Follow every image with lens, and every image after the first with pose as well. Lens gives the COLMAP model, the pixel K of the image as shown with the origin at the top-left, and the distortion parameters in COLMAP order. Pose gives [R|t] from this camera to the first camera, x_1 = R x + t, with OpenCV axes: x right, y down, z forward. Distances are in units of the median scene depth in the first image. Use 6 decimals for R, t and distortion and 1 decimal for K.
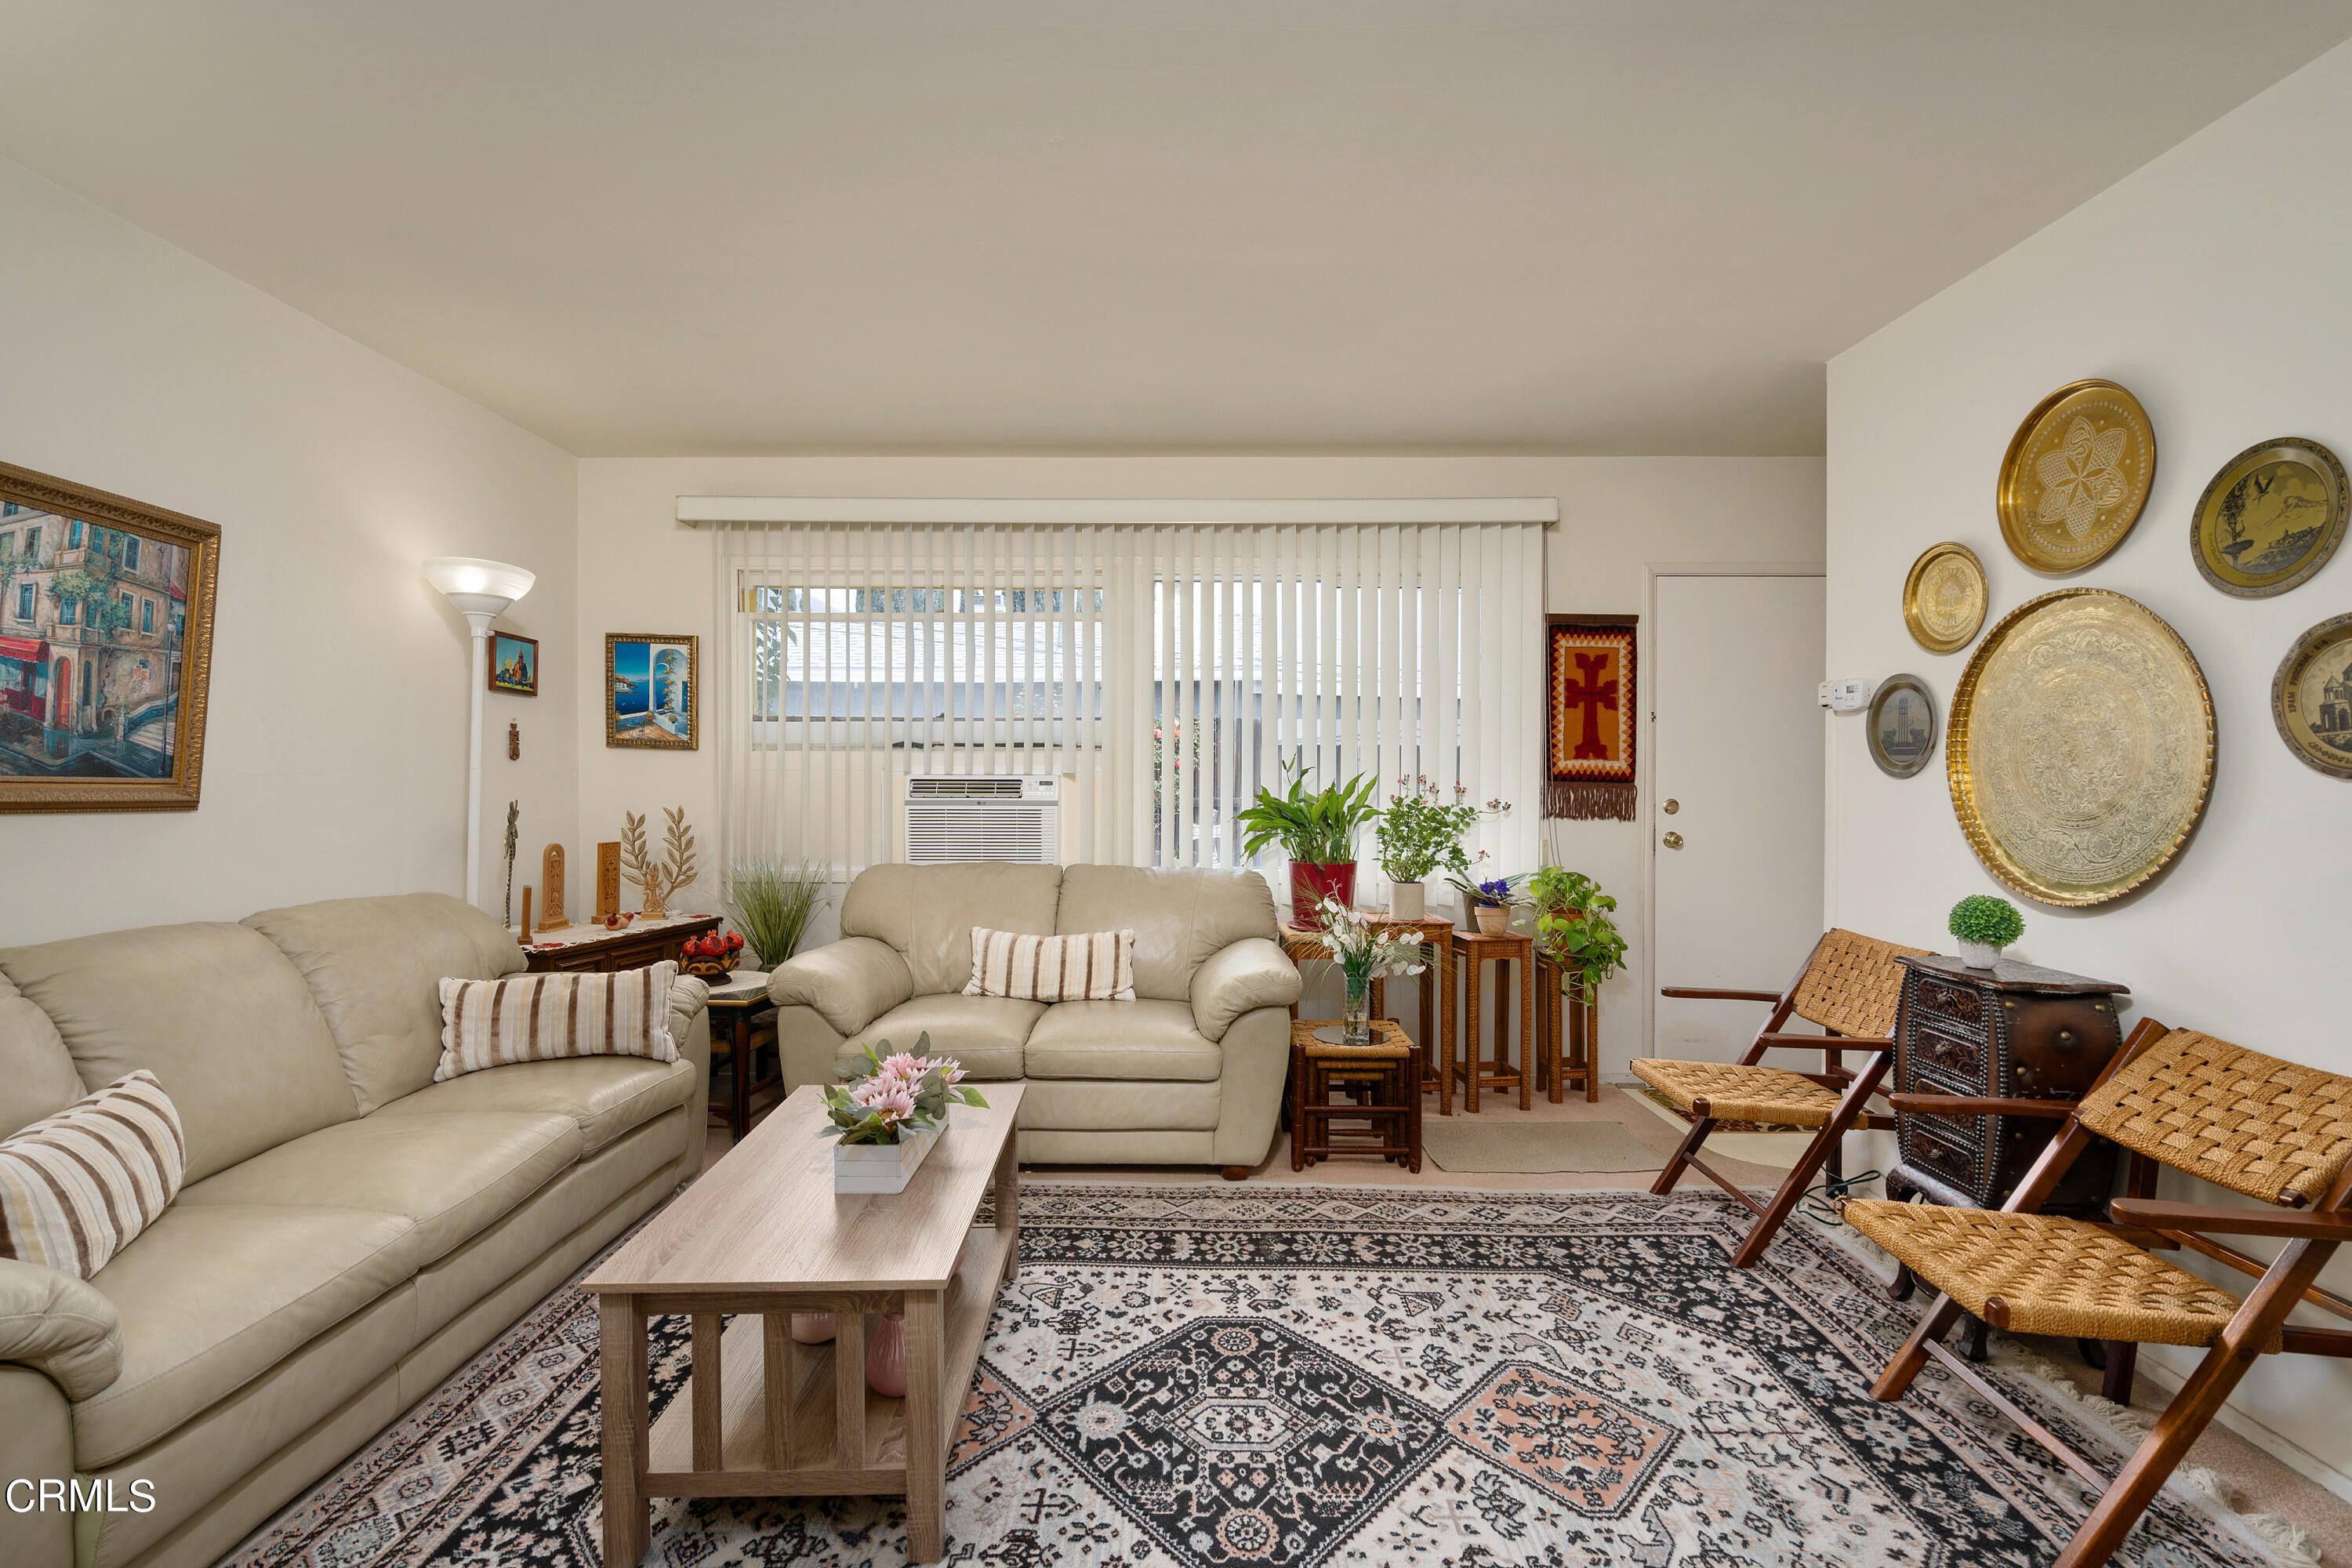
lens RADIAL K [[1071.0, 0, 1170.5], [0, 1071.0, 768.2], [0, 0, 1]] dist [-0.002505, 0.002335]
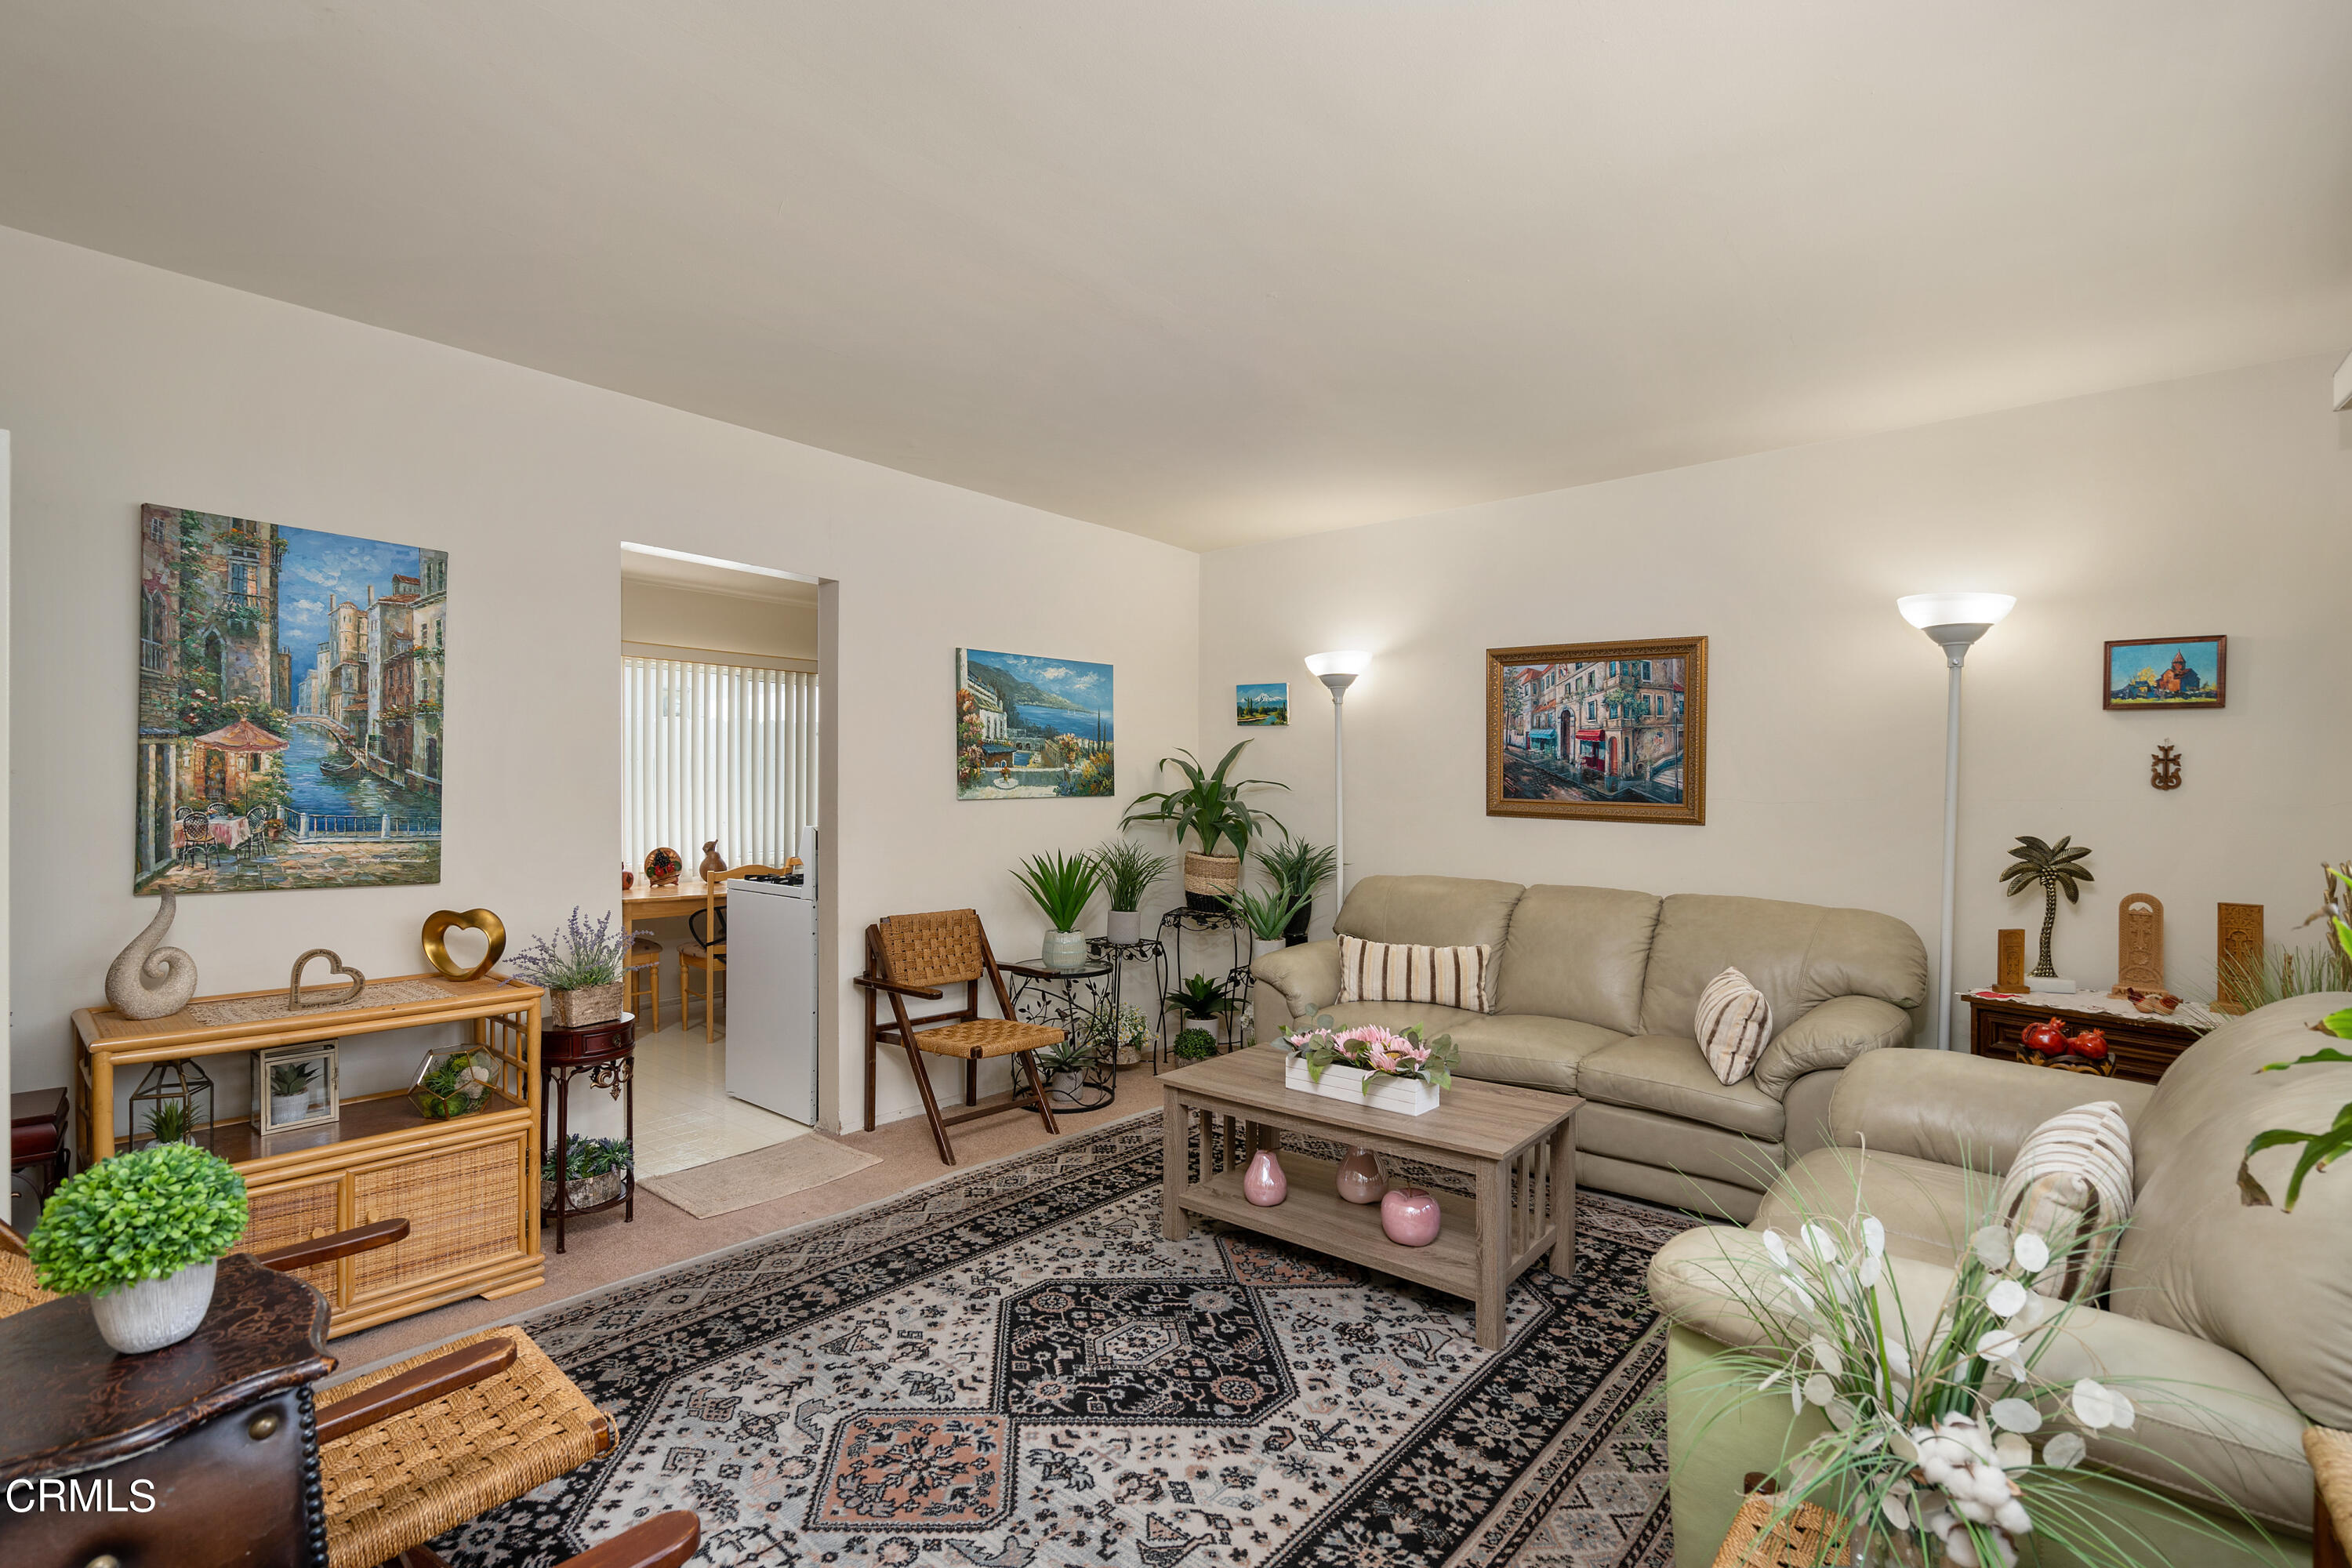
lens RADIAL K [[1071.0, 0, 1171.8], [0, 1071.0, 793.5], [0, 0, 1]] dist [-0.002505, 0.002335]
pose [[-0.646378, 0.001803, -0.763015, 0.856546], [-0.000970, 0.999994, 0.003185, -0.011592], [0.763017, 0.002799, -0.646373, 1.610936]]
